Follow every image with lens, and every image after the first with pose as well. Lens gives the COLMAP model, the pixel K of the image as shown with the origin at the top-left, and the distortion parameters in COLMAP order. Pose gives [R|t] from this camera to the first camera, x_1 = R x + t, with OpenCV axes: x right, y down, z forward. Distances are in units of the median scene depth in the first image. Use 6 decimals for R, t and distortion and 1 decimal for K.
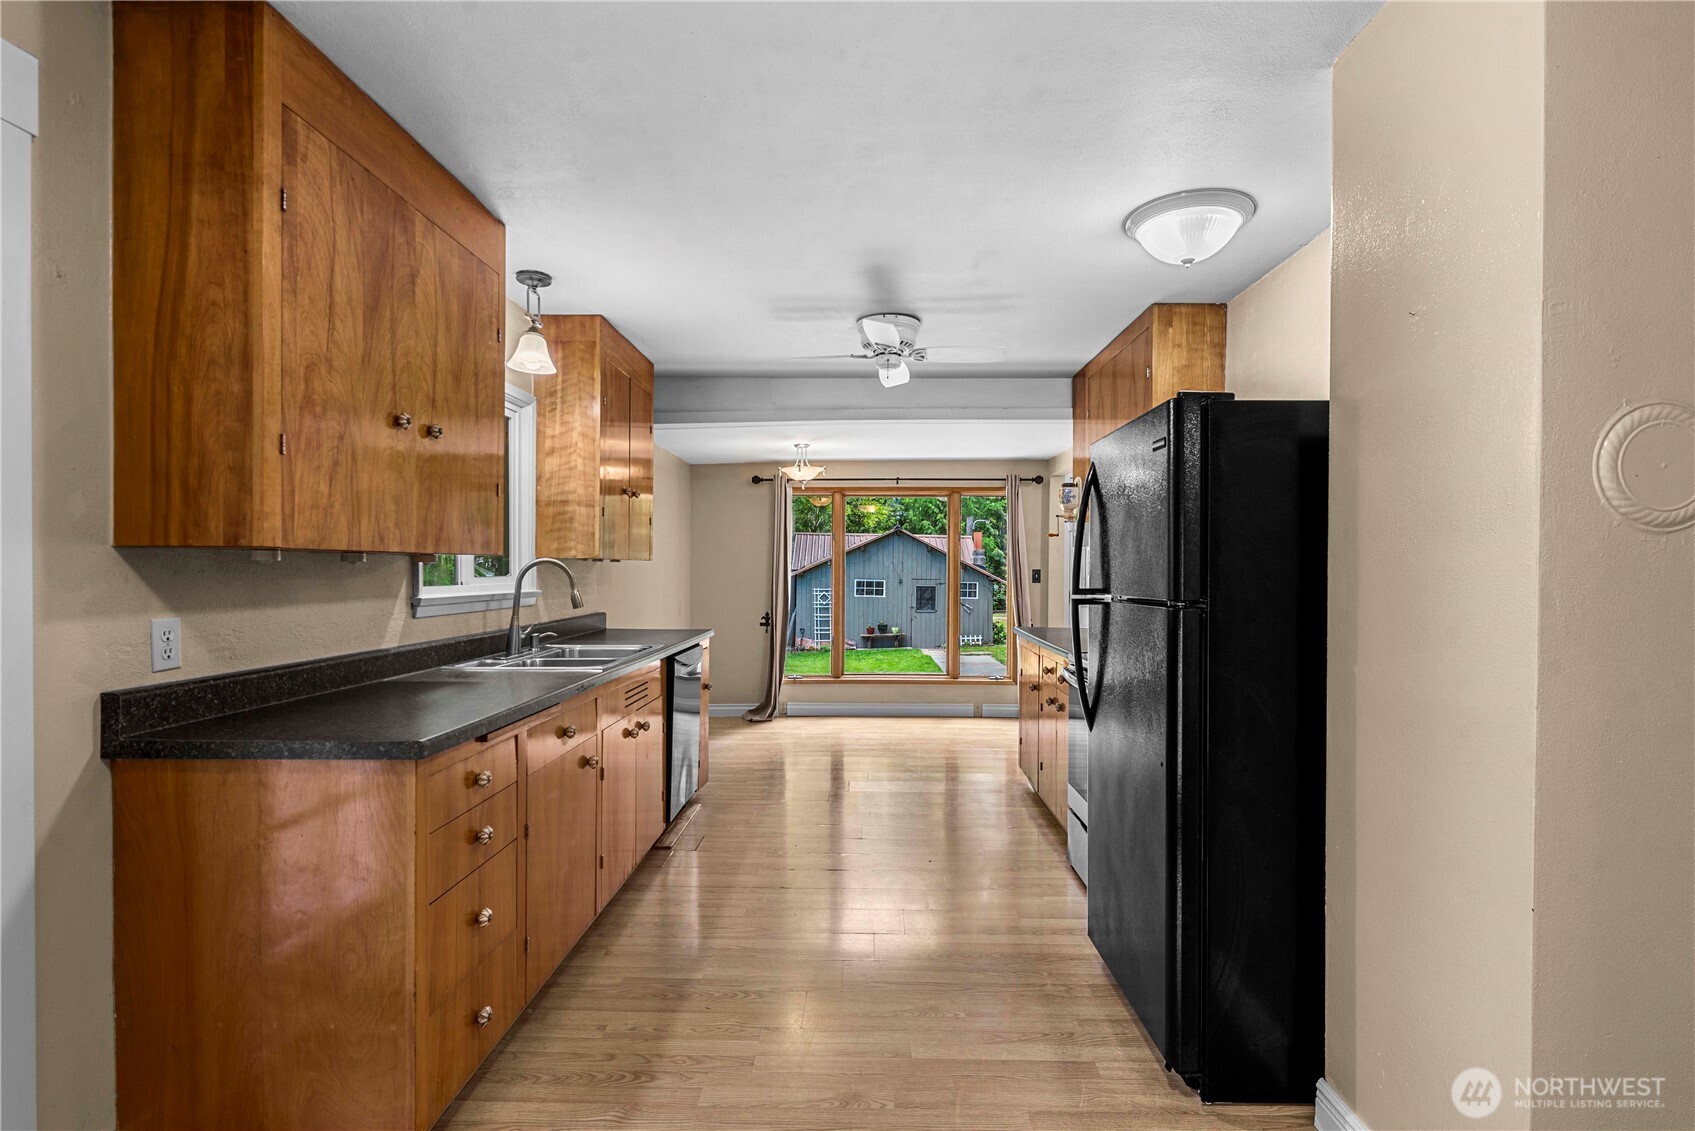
lens RADIAL K [[811.4, 0, 848.8], [0, 811.4, 575.1], [0, 0, 1]] dist [0.009255, -0.001517]
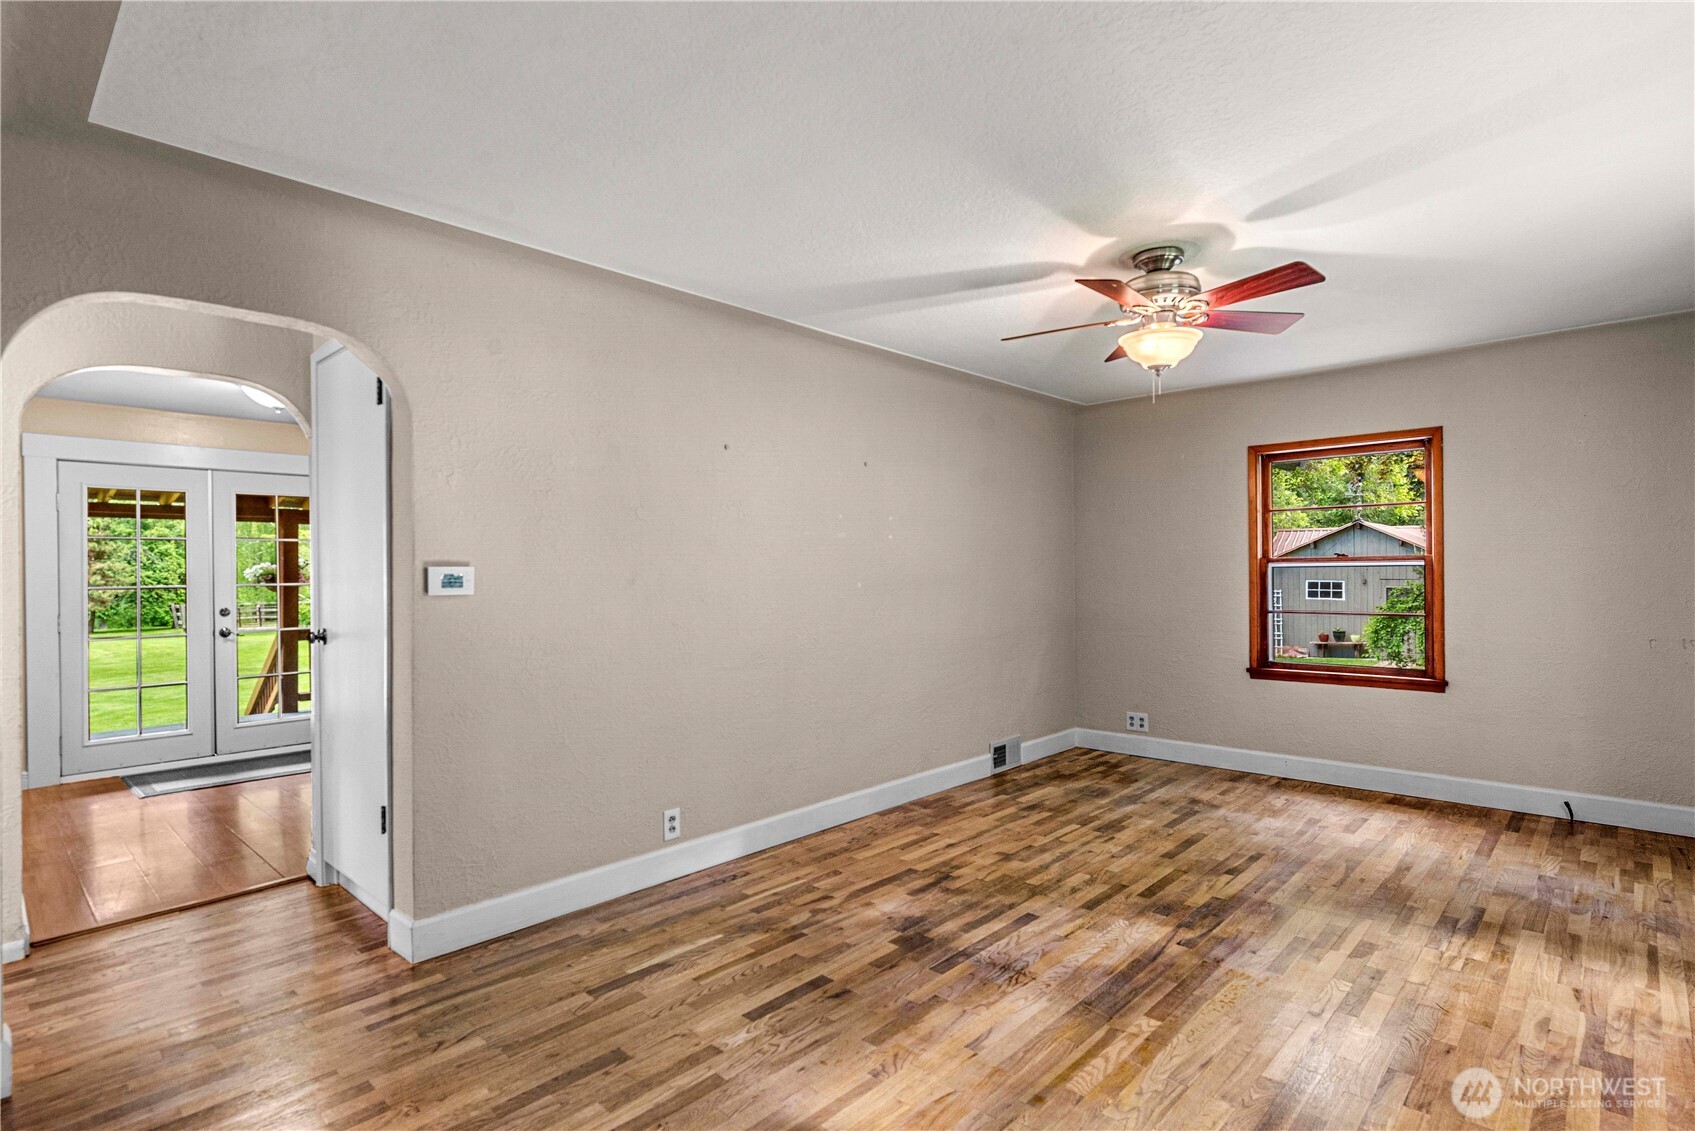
lens RADIAL K [[811.4, 0, 822.9], [0, 811.4, 579.9], [0, 0, 1]] dist [0.009255, -0.001517]
pose [[0.740432, -0.007233, -0.672092, 1.048099], [0.008740, 0.999961, -0.001132, 0.005856], [0.672074, -0.005036, 0.740467, -0.146577]]
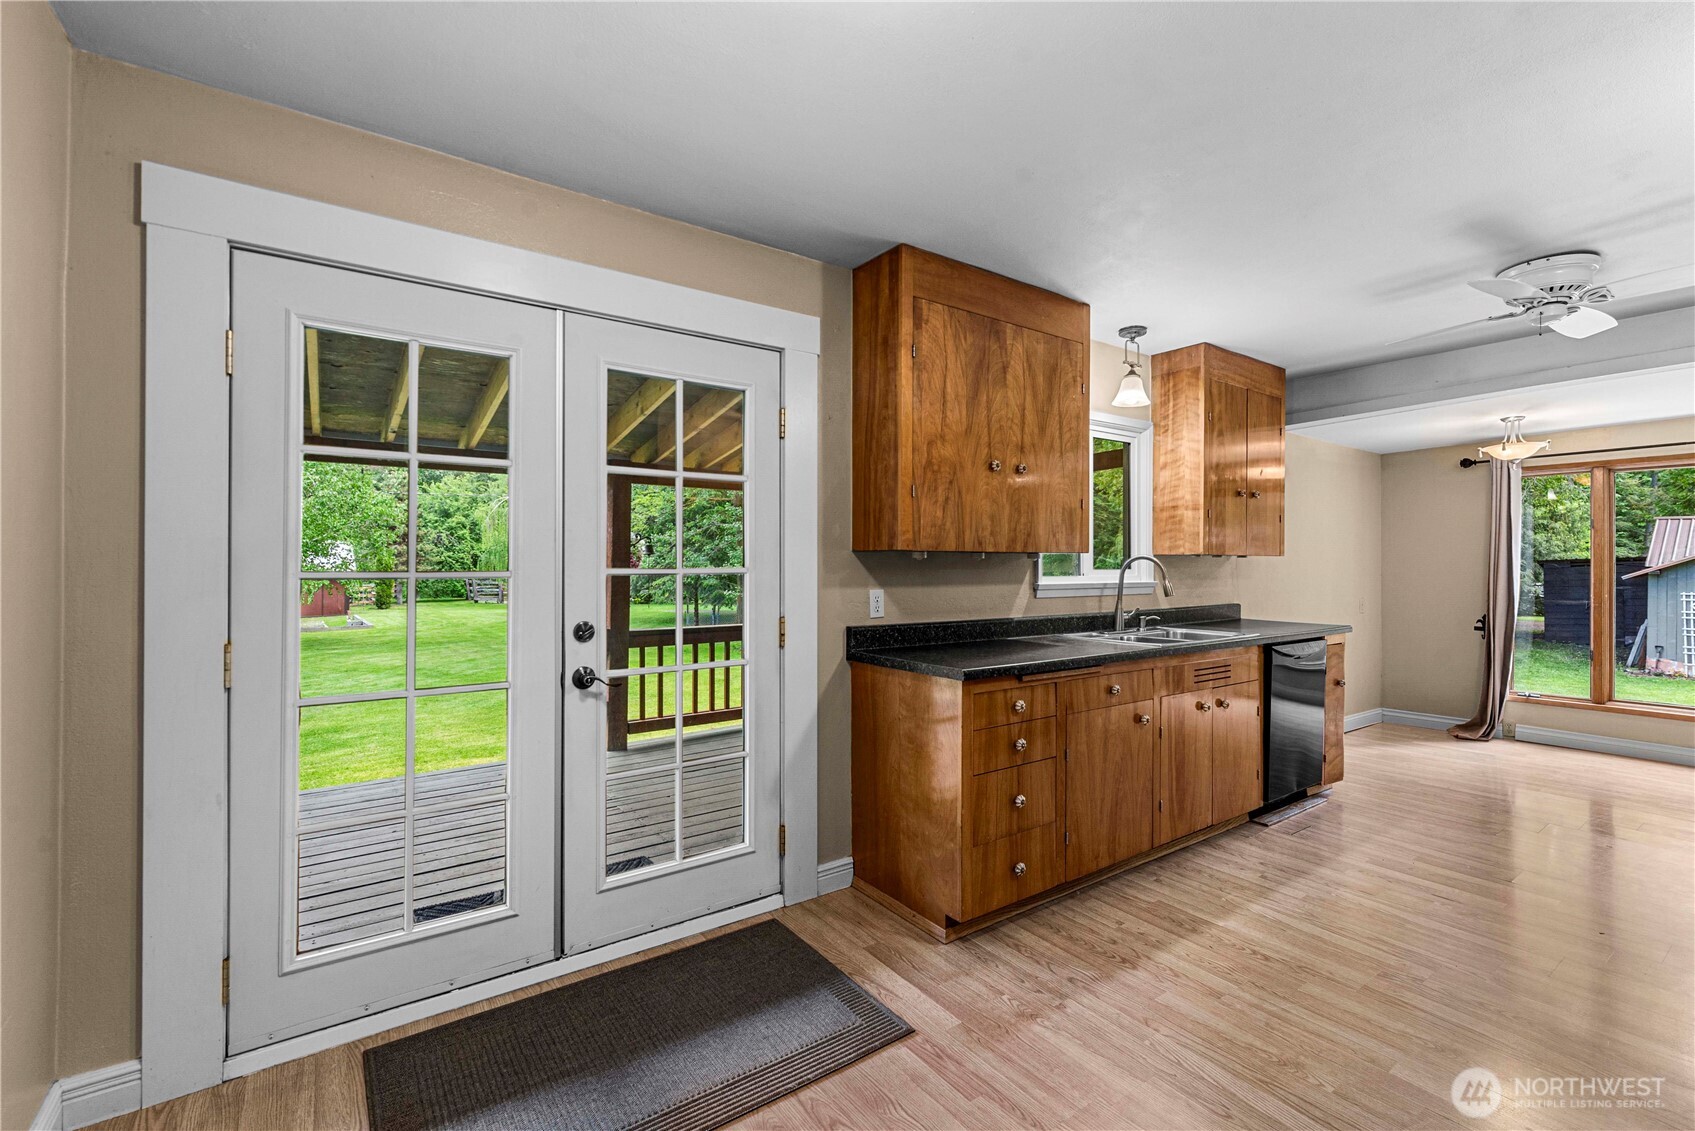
lens RADIAL K [[741.6, 0, 849.5], [0, 741.6, 563.7], [0, 0, 1]] dist [0.004321, -0.000900]
pose [[0.594596, -0.000242, -0.804025, 0.242166], [-0.007859, 0.999950, -0.006112, 0.002418], [0.803986, 0.009953, 0.594564, -0.023418]]
